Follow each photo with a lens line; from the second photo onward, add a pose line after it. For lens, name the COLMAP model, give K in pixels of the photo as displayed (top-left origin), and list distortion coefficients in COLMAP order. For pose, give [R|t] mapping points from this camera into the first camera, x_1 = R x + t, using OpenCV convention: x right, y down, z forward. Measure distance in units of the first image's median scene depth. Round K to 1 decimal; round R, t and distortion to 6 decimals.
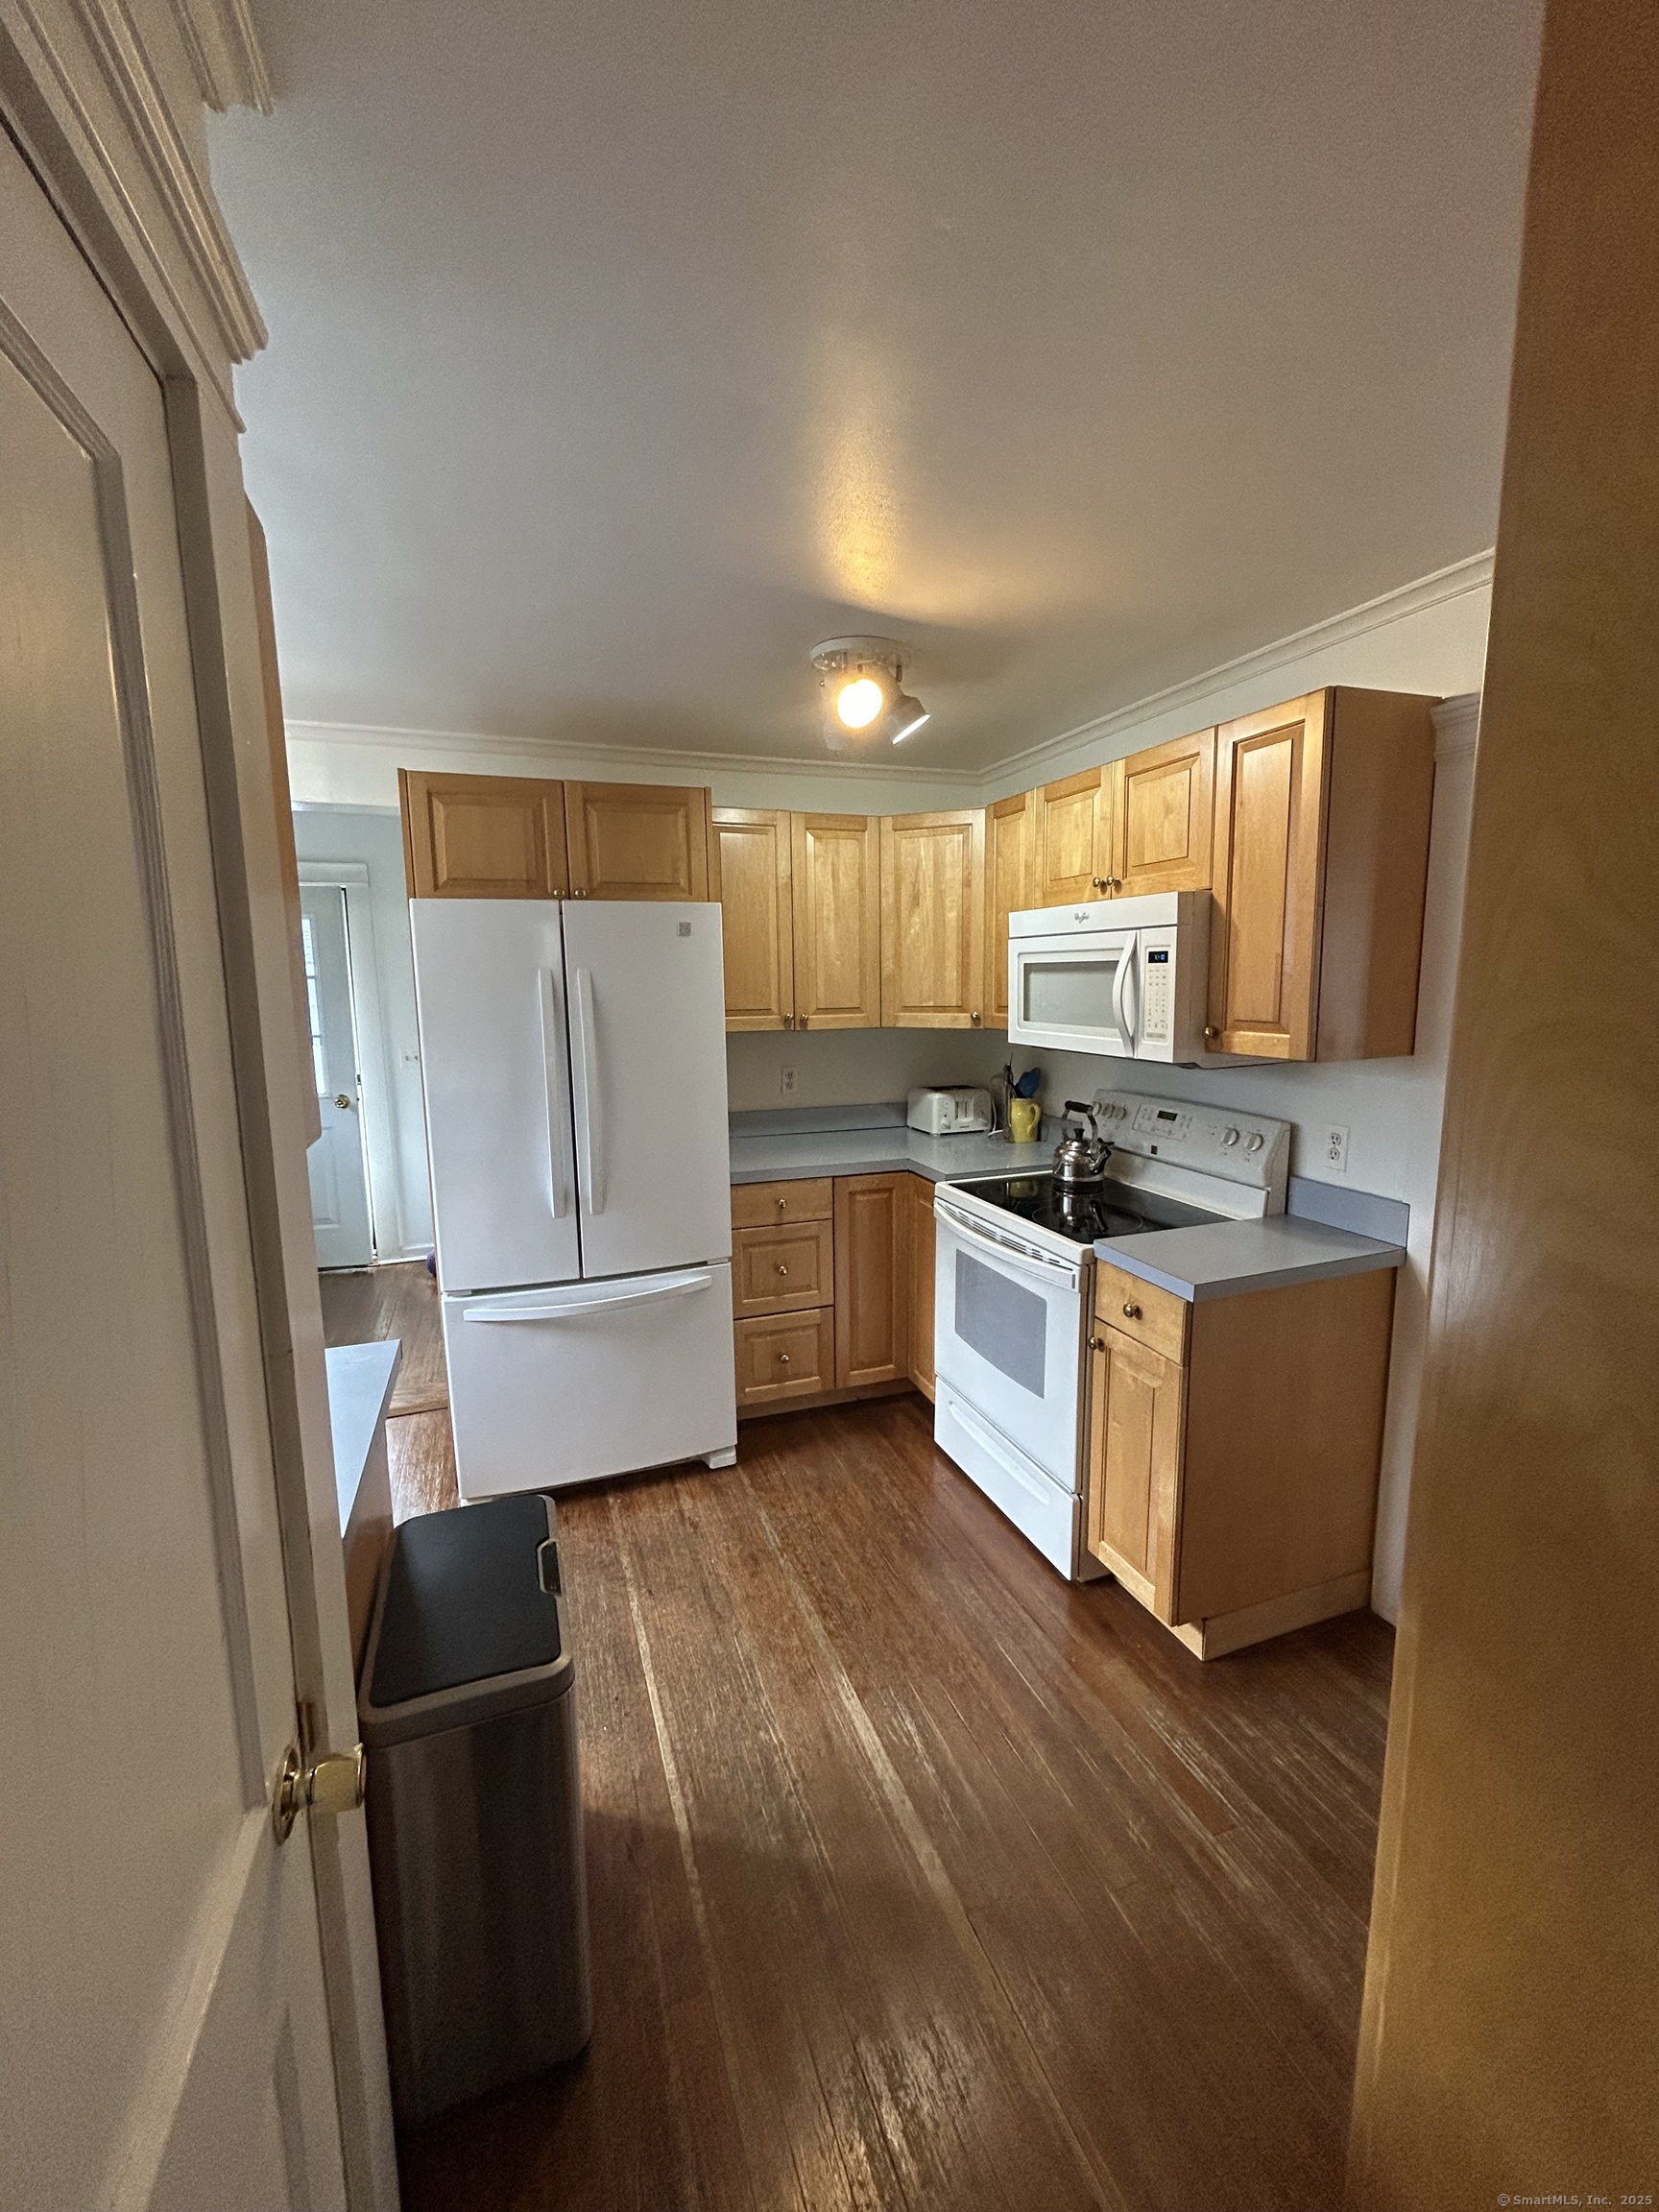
lens RADIAL K [[880.9, 0, 836.3], [0, 880.9, 1099.1], [0, 0, 1]] dist [-0.002840, 0.000216]
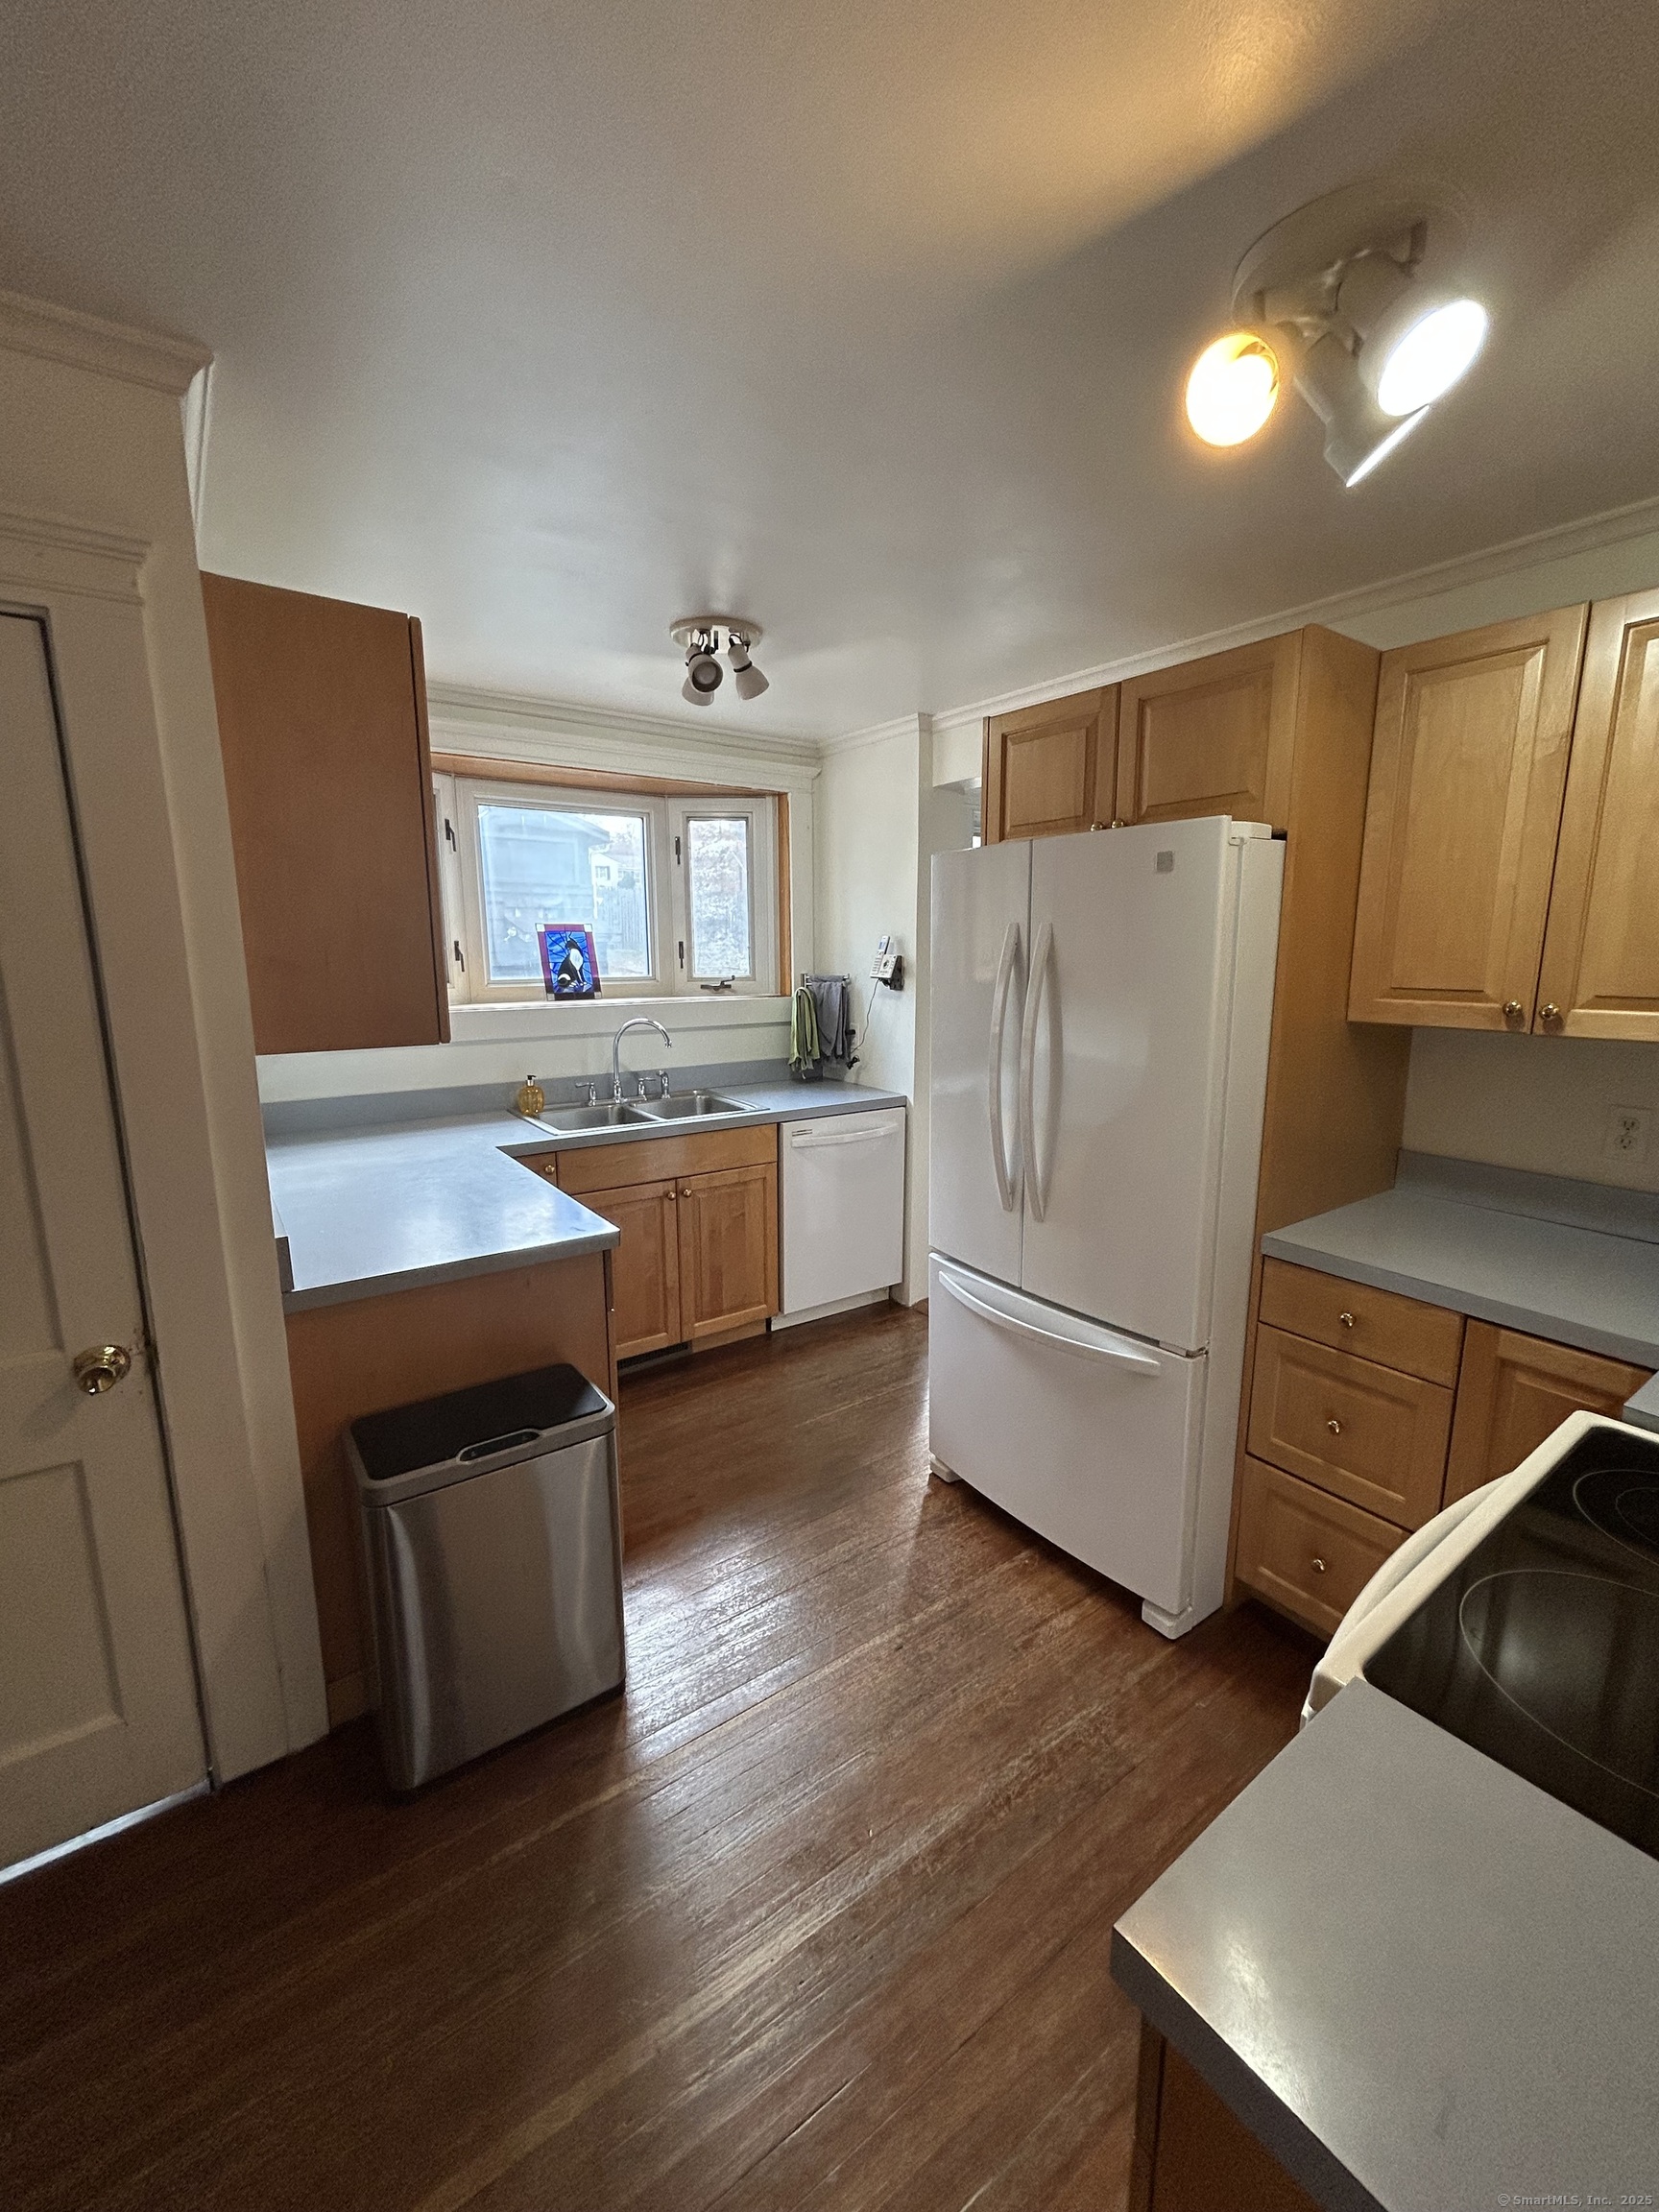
lens RADIAL K [[880.9, 0, 833.5], [0, 880.9, 1106.8], [0, 0, 1]] dist [-0.002840, 0.000216]
pose [[0.269741, 0.180091, -0.945942, 0.435446], [-0.135324, 0.979696, 0.147929, -0.071019], [0.953377, 0.088106, 0.288635, 0.561911]]
